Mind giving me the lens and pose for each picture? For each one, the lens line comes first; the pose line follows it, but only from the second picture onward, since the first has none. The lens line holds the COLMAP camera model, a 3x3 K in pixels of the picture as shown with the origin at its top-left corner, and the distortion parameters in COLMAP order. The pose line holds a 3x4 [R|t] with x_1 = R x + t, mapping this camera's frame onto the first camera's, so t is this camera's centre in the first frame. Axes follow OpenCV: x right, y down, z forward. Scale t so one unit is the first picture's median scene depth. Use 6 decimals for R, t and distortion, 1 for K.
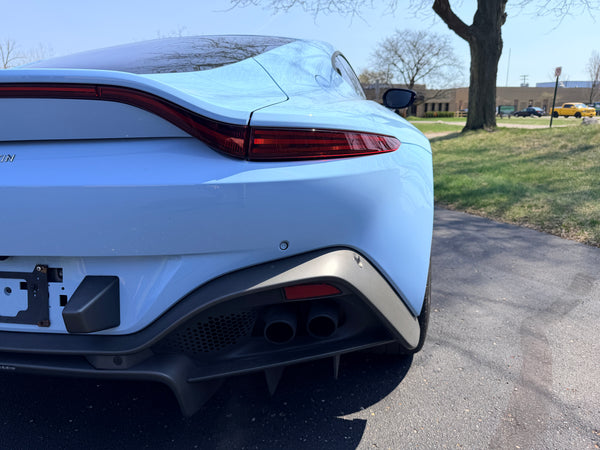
lens RADIAL K [[424.6, 0, 299.6], [0, 424.6, 227.4], [0, 0, 1]] dist [0.037533, -0.043597]
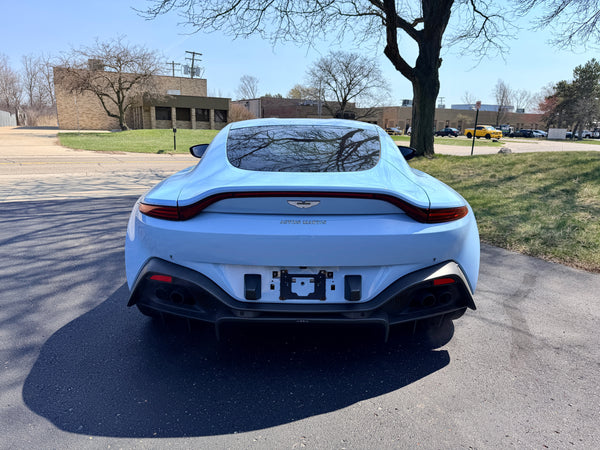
lens RADIAL K [[424.6, 0, 300.9], [0, 424.6, 229.5], [0, 0, 1]] dist [0.037533, -0.043597]
pose [[0.986291, -0.003284, 0.164986, -0.103453], [0.006470, 0.999803, -0.018773, -0.007385], [-0.164891, 0.019583, 0.986117, -0.101659]]
